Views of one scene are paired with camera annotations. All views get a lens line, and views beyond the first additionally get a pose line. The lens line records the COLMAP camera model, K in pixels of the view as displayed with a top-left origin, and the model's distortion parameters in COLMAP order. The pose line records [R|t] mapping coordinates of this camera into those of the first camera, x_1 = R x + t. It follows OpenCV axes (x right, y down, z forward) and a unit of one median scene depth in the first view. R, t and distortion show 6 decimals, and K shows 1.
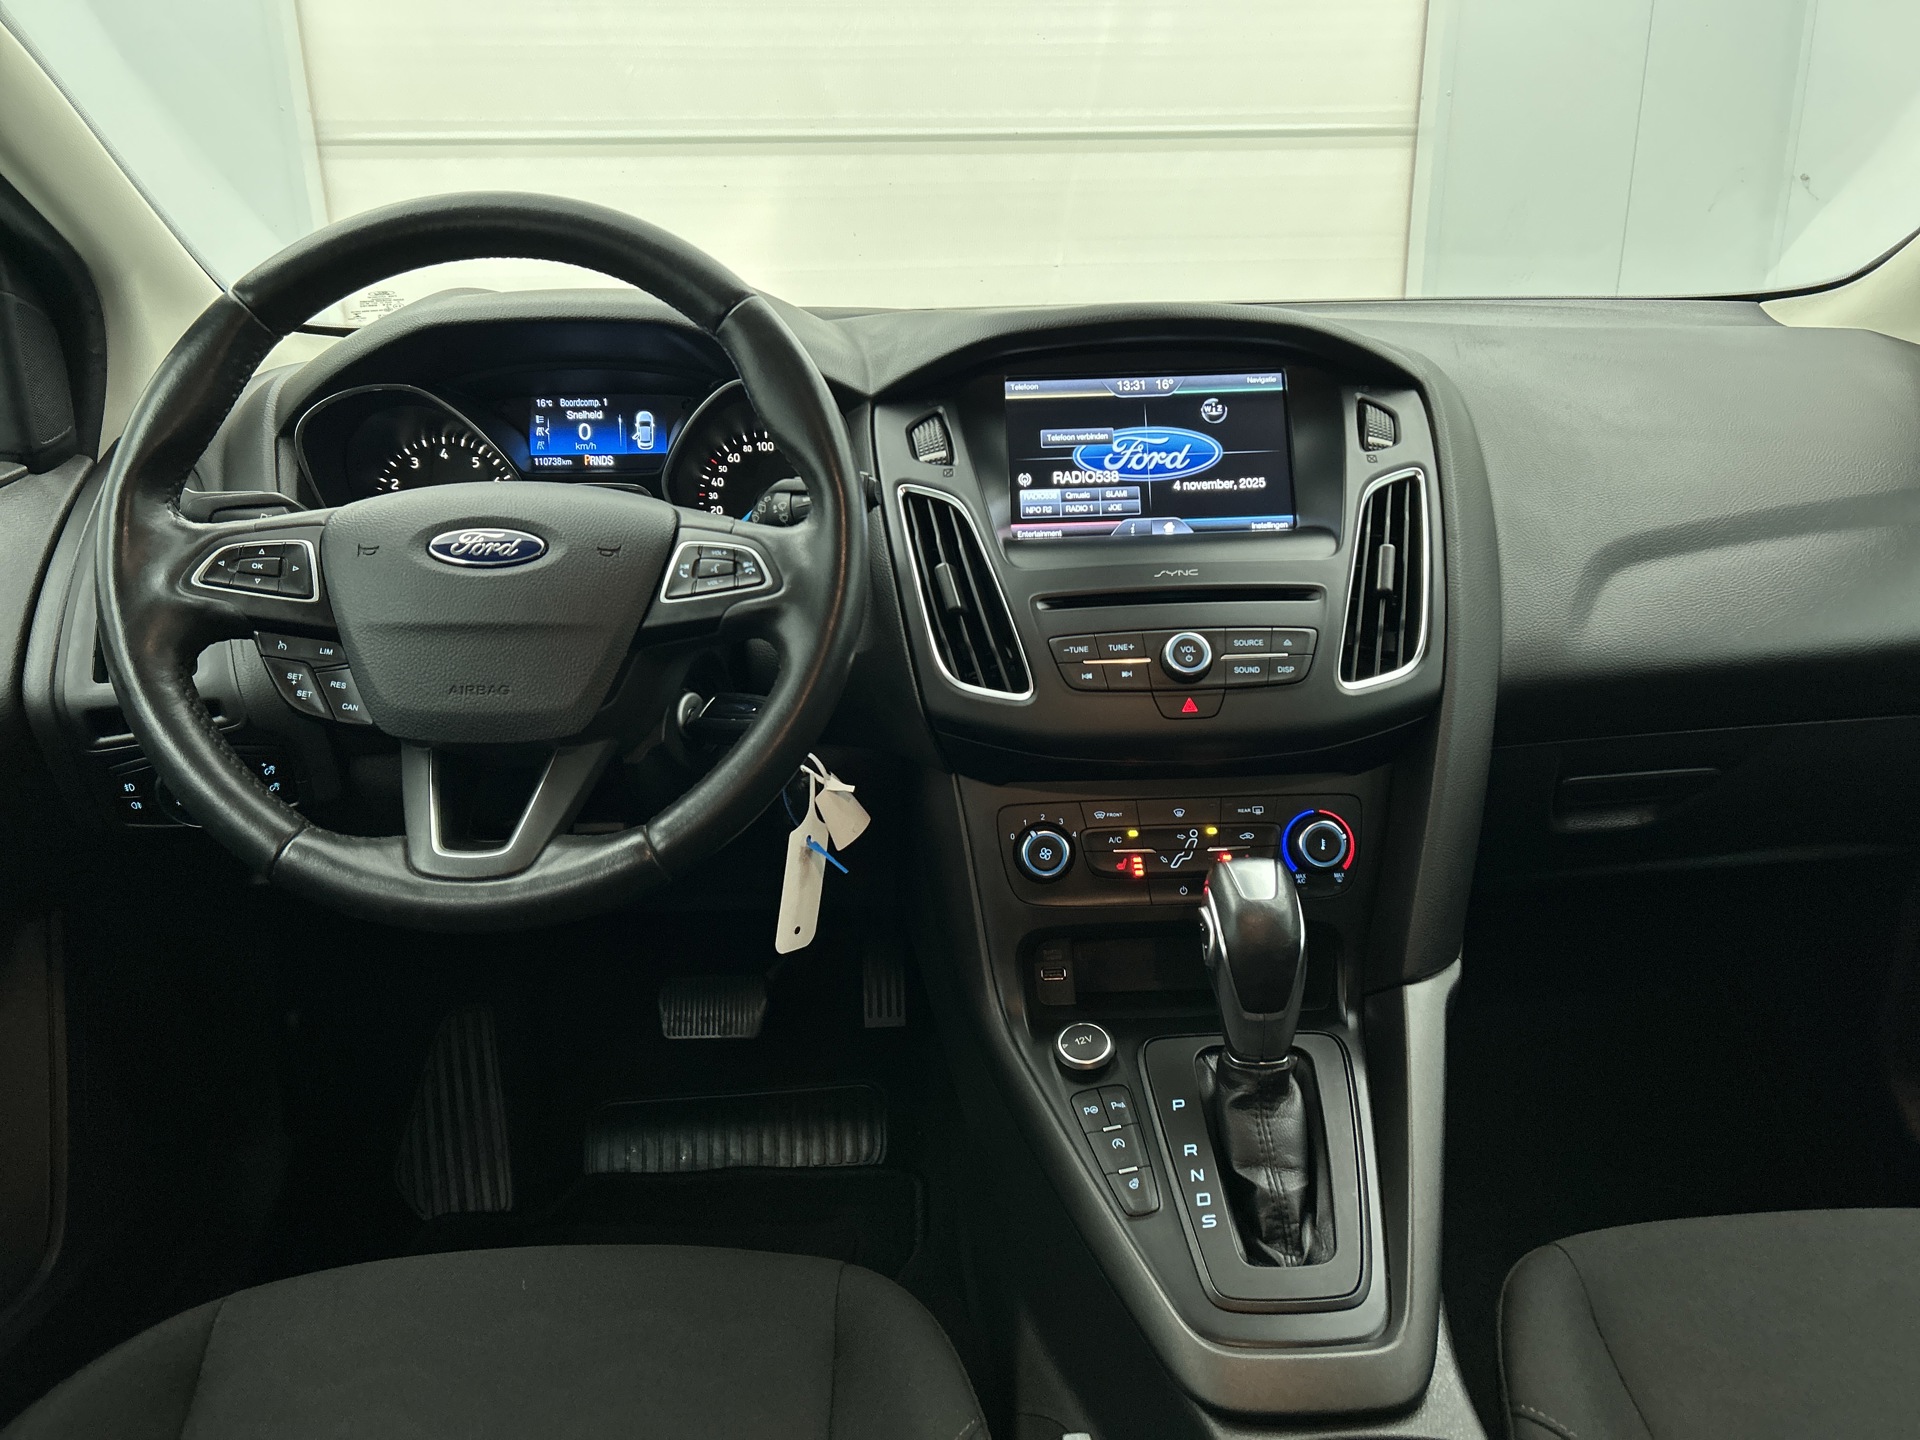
lens RADIAL K [[1442.9, 0, 969.7], [0, 1442.9, 706.8], [0, 0, 1]] dist [0.068159, -0.077061]
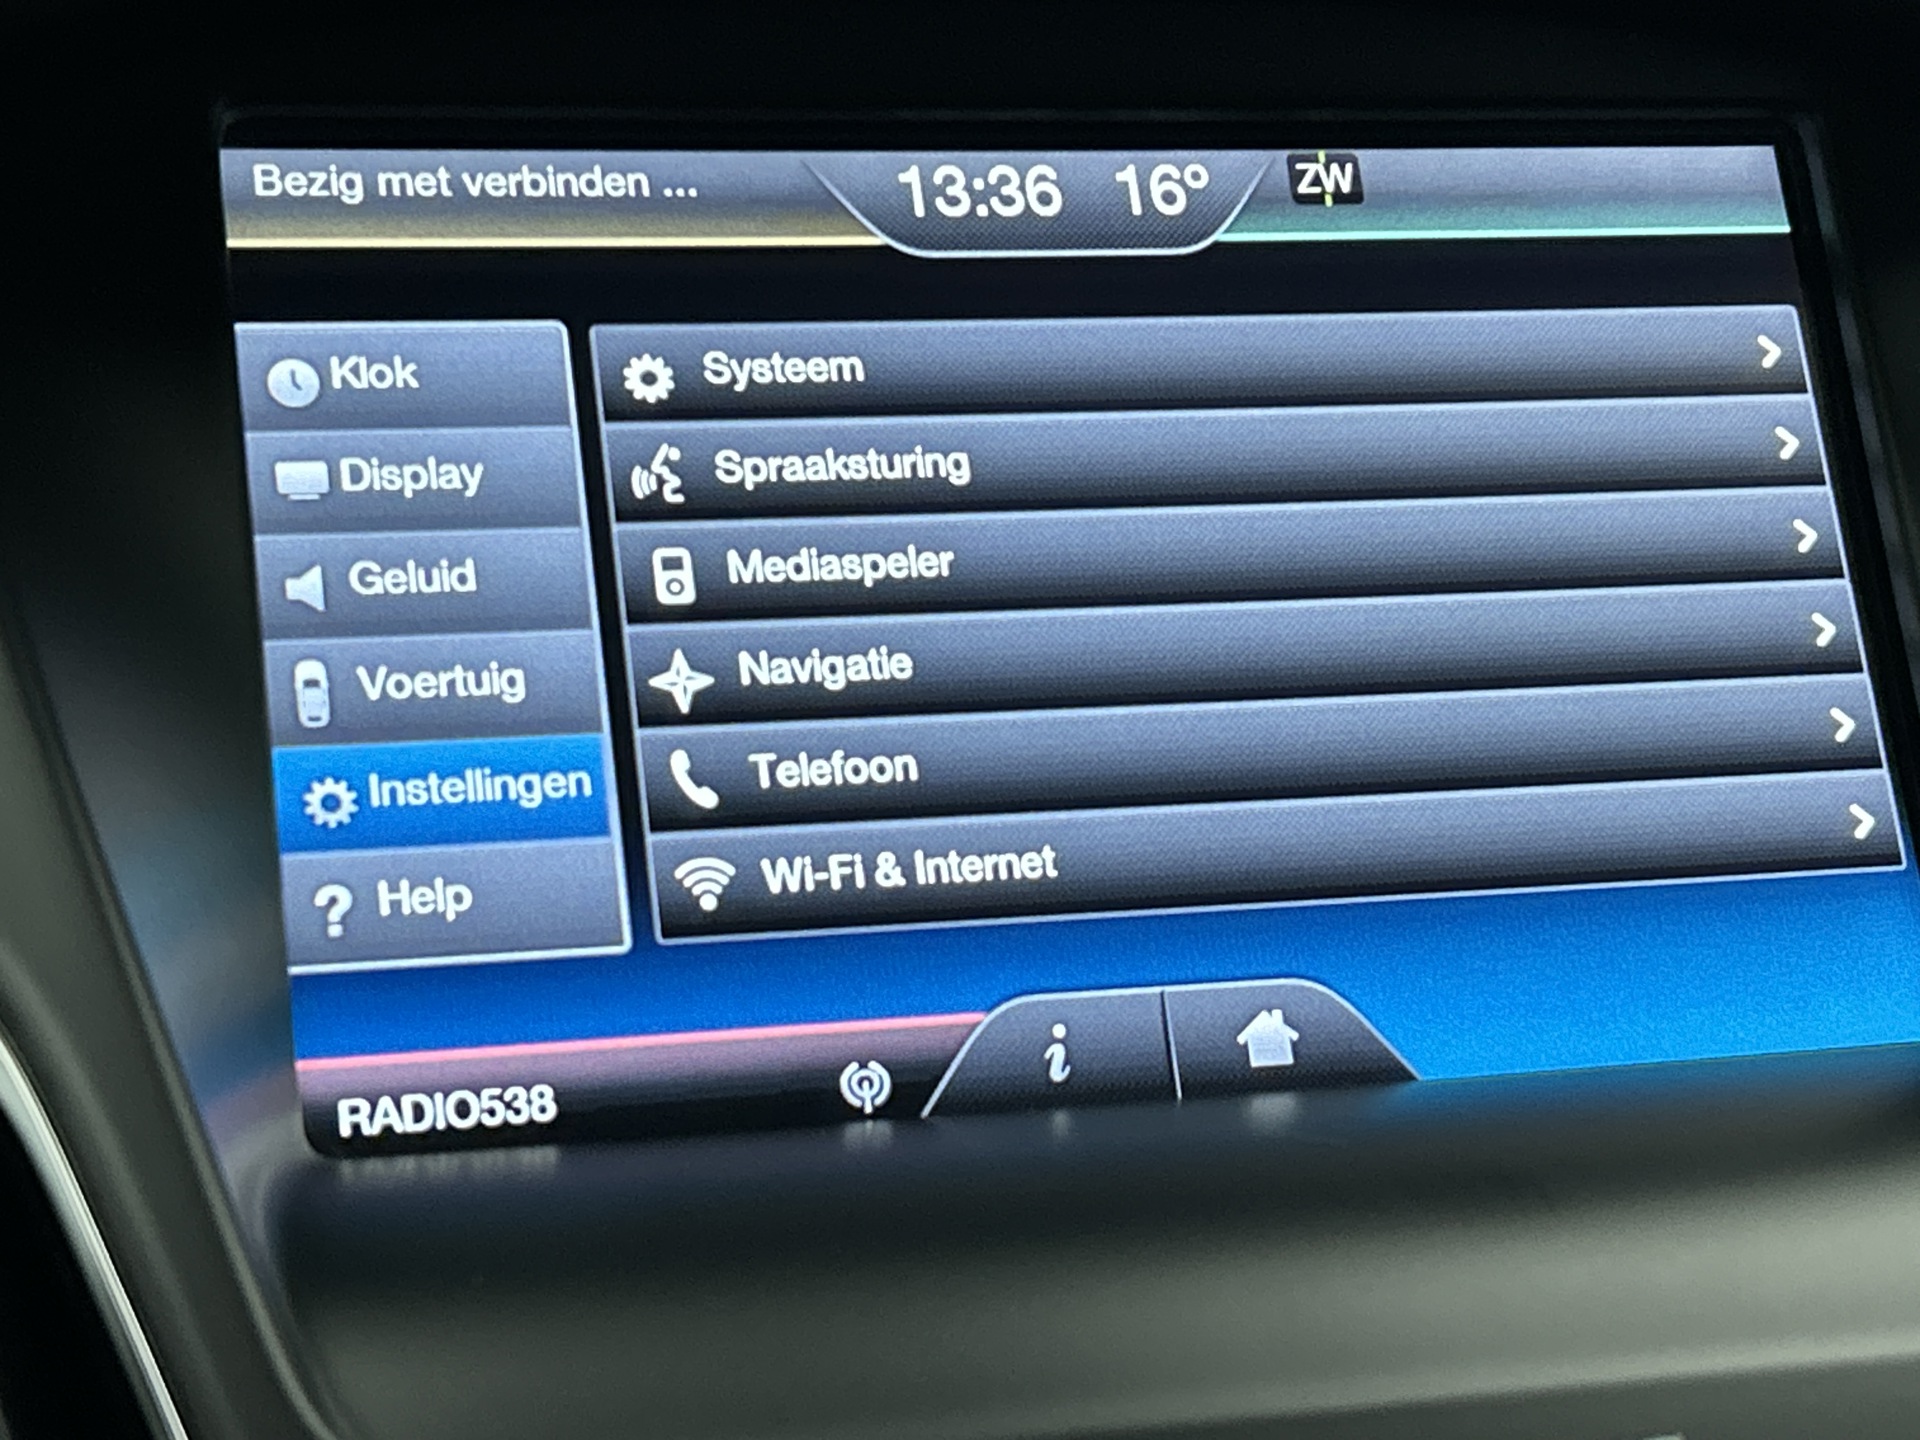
lens RADIAL K [[3950.2, 0, 944.7], [0, 3950.2, 738.4], [0, 0, 1]] dist [0.129272, 0.000000]
pose [[0.965611, -0.014758, 0.259572, -0.013422], [0.038876, 0.995359, -0.088027, -0.119273], [-0.257068, 0.095091, 0.961704, 0.569987]]
